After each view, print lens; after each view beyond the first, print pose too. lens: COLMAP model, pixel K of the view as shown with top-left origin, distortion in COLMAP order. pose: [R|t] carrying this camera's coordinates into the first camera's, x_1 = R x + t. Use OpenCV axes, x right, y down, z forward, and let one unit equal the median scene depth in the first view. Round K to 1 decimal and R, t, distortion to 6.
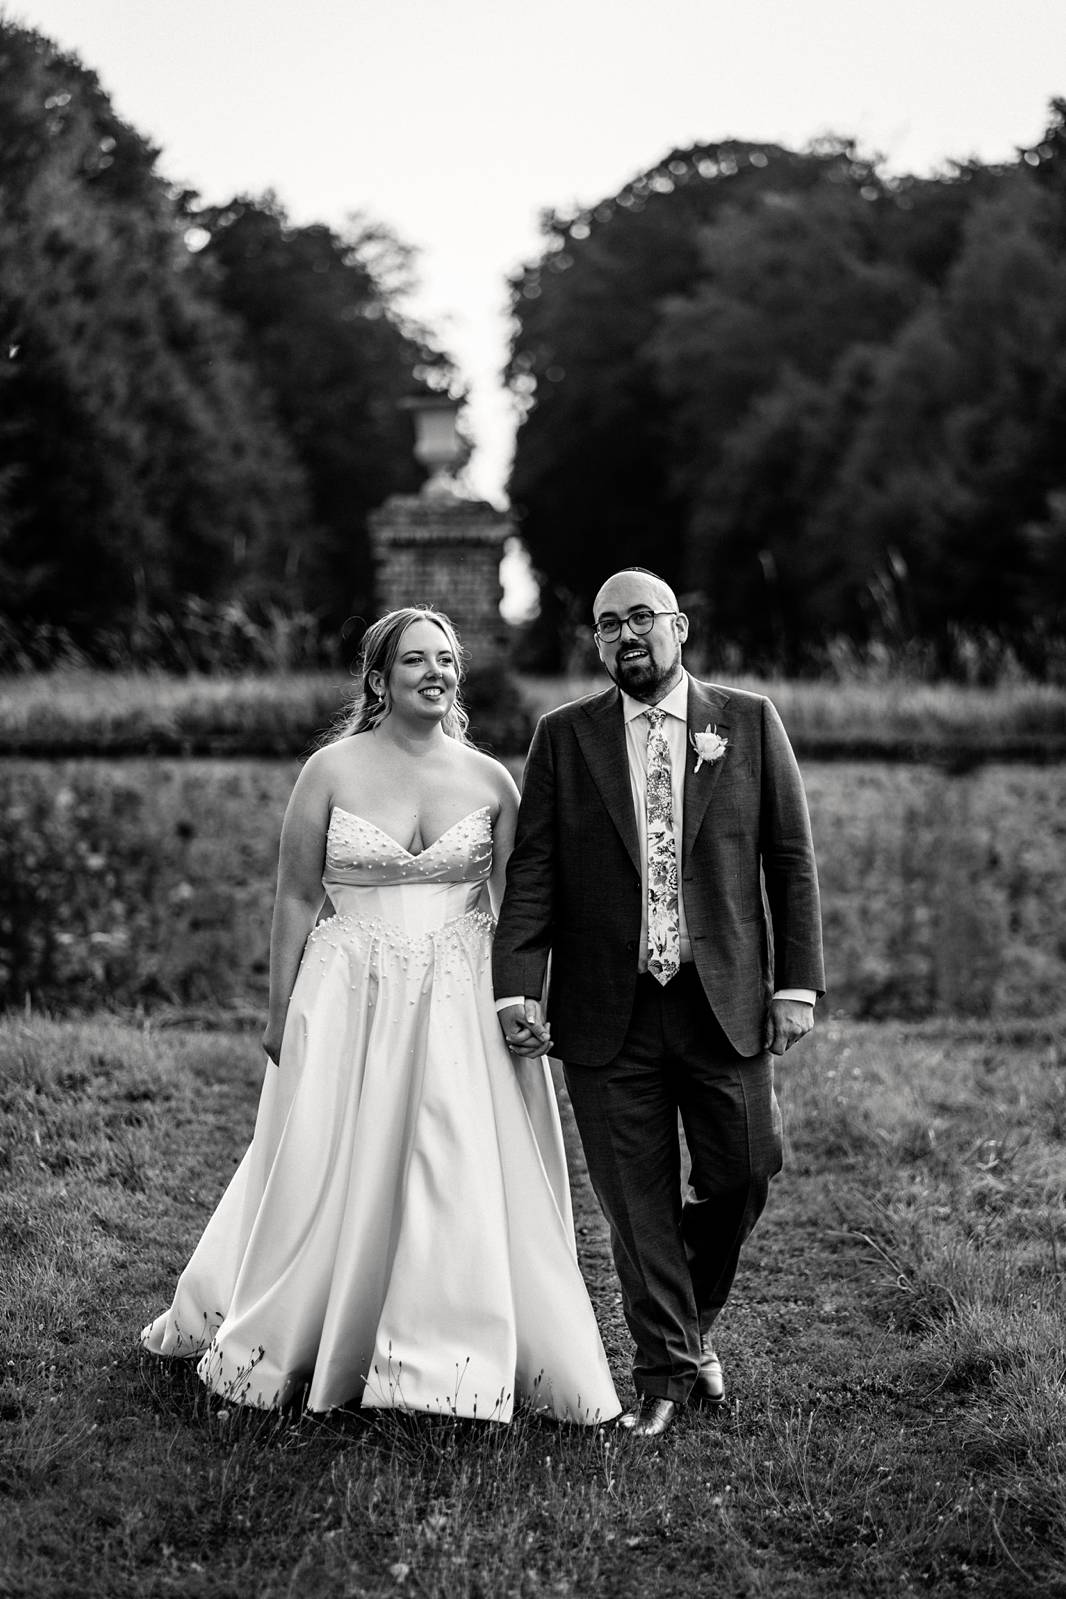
lens RADIAL K [[3916.4, 0, 533.0], [0, 3916.4, 798.5], [0, 0, 1]] dist [-0.119216, 0.000000]
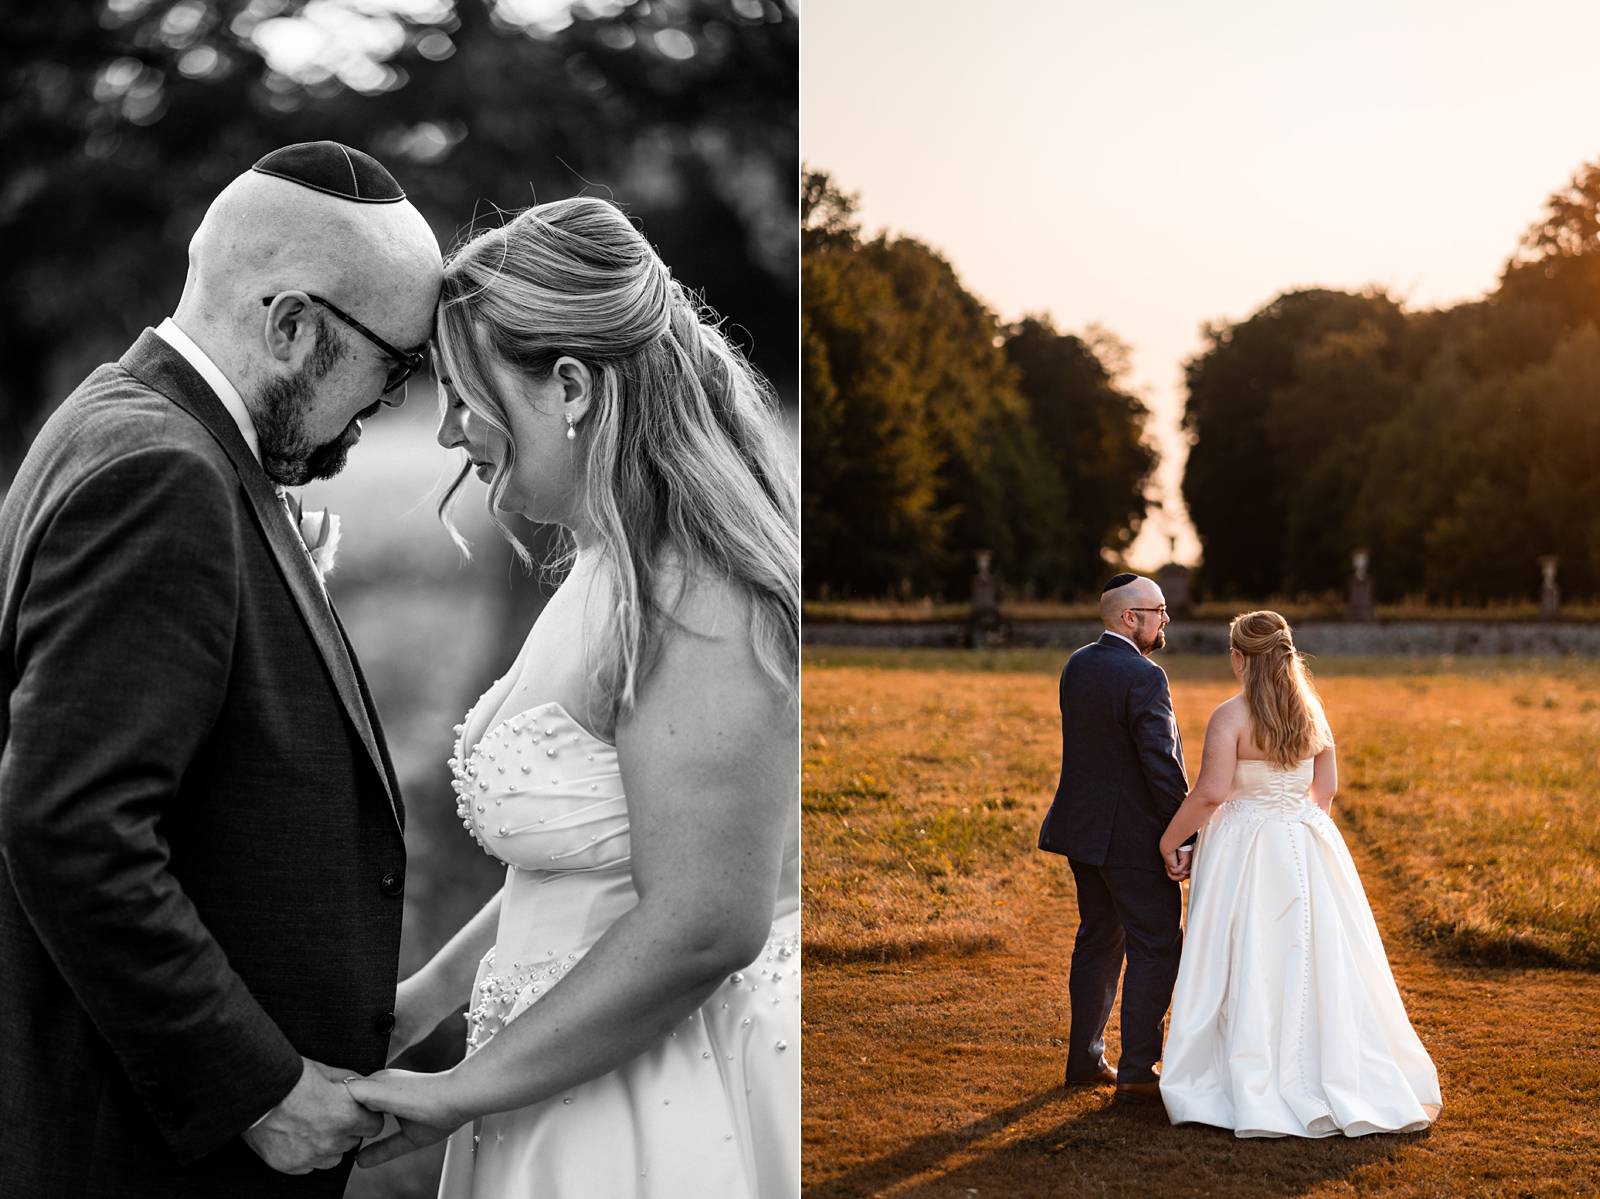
lens RADIAL K [[3969.0, 0, 800.7], [0, 3969.0, 601.0], [0, 0, 1]] dist [-0.071966, 0.000000]
pose [[0.994869, 0.003003, -0.101129, 0.002580], [-0.006080, 0.999527, -0.030134, 0.020052], [0.100991, 0.030594, 0.994417, -0.709729]]
